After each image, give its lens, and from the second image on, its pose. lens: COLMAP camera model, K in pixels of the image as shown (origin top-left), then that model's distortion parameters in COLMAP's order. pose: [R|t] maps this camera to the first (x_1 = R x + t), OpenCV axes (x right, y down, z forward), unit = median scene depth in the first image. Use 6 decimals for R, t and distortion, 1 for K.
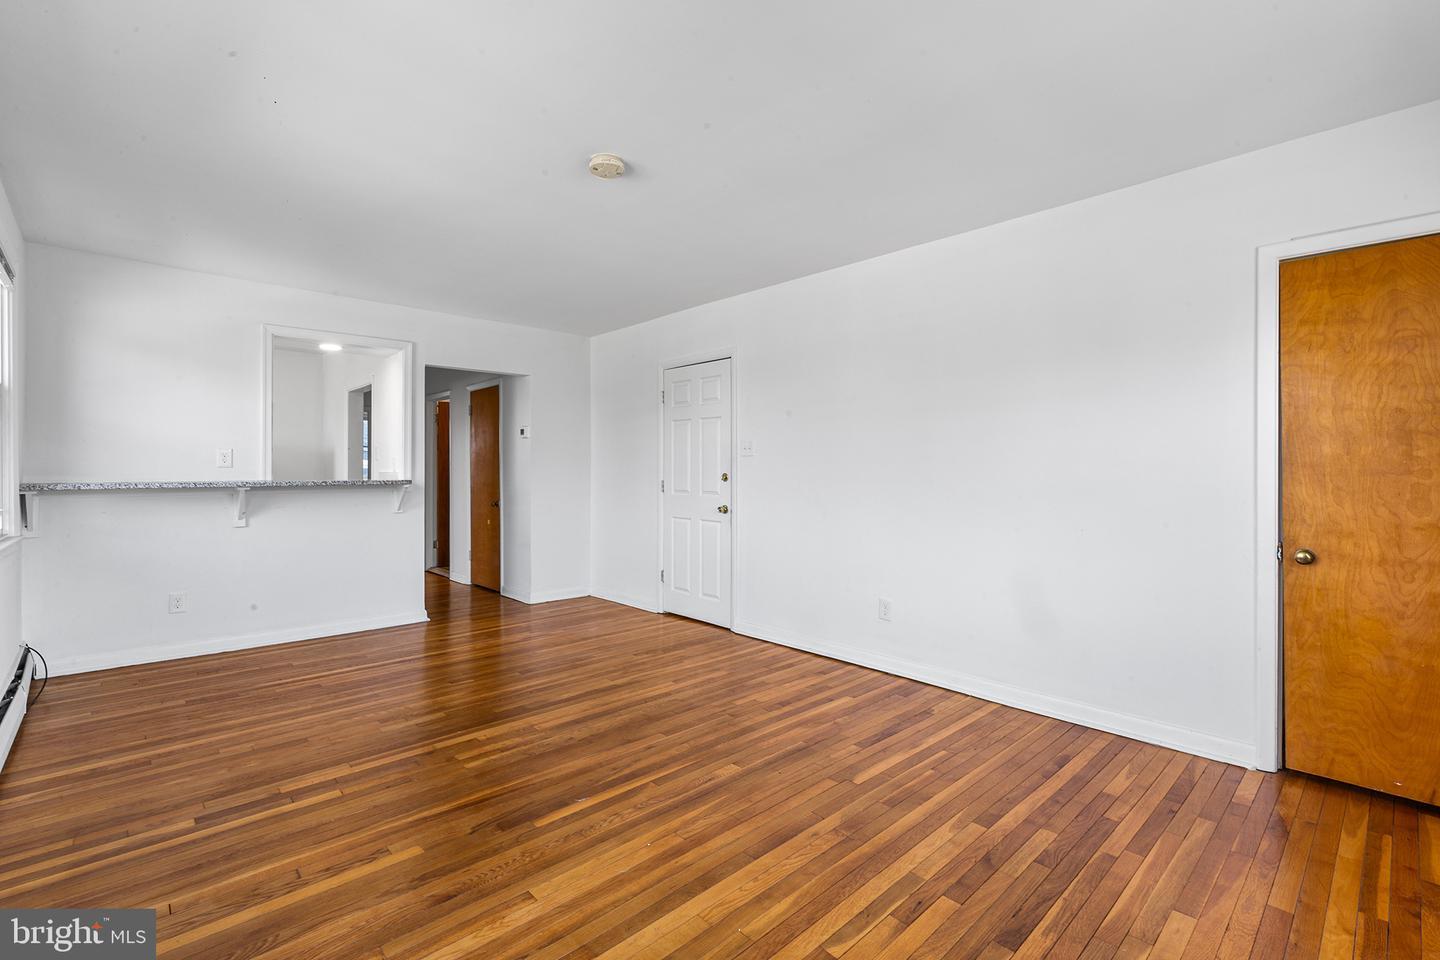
lens RADIAL K [[647.2, 0, 719.6], [0, 647.2, 466.4], [0, 0, 1]] dist [0.002243, 0.000713]
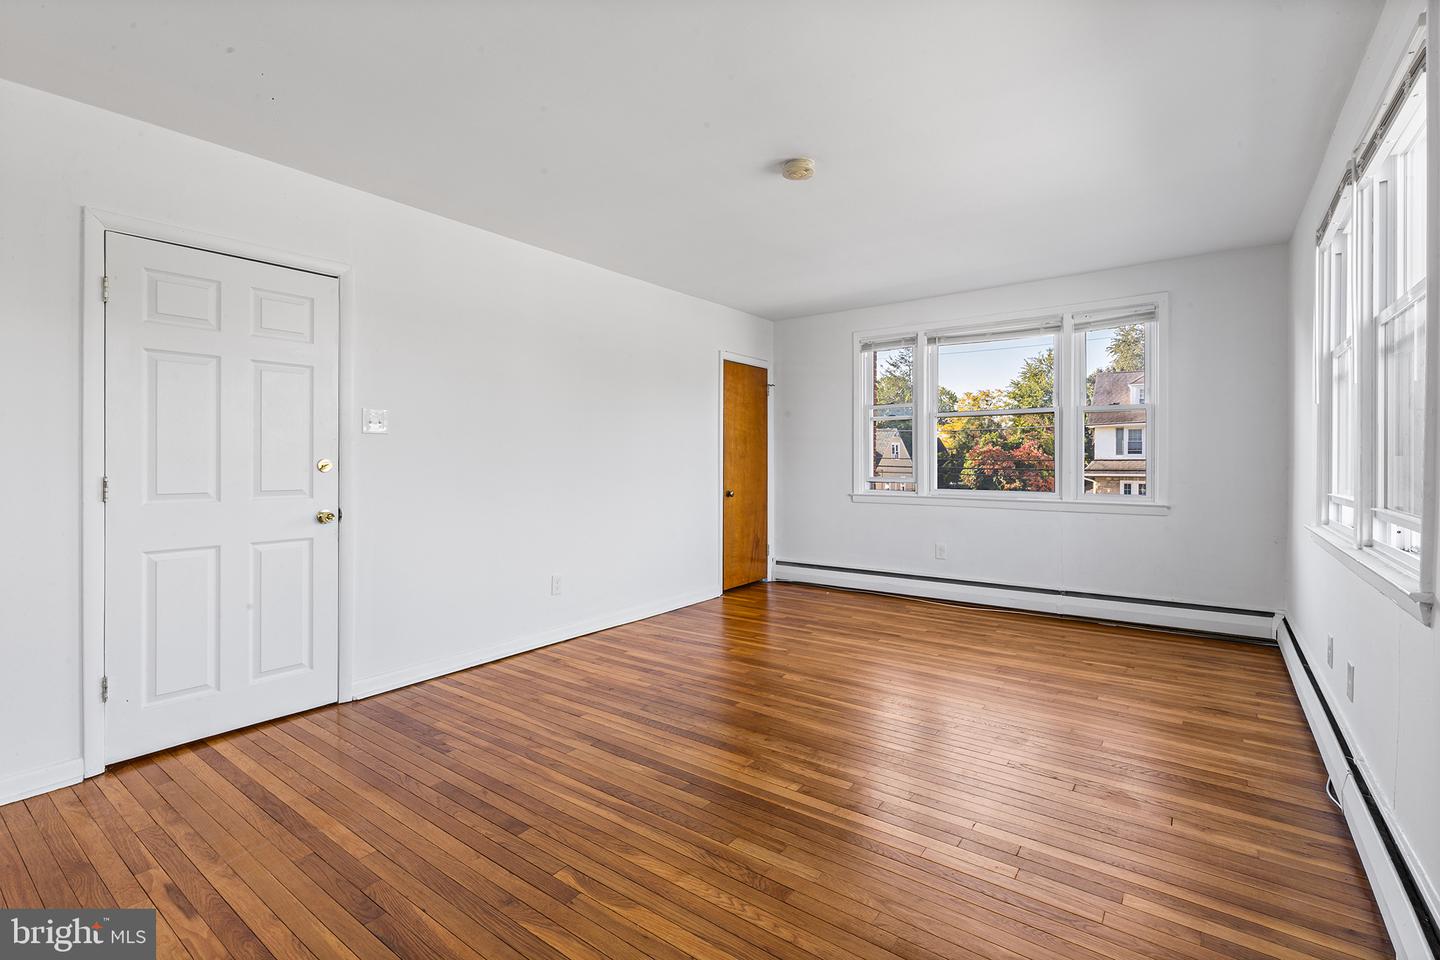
lens RADIAL K [[647.2, 0, 719.6], [0, 647.2, 466.4], [0, 0, 1]] dist [0.002243, 0.000713]
pose [[-0.171752, -0.012717, 0.985058, -0.914386], [-0.001414, 0.999919, 0.012662, 0.010938], [-0.985139, 0.000782, -0.171756, 0.989569]]
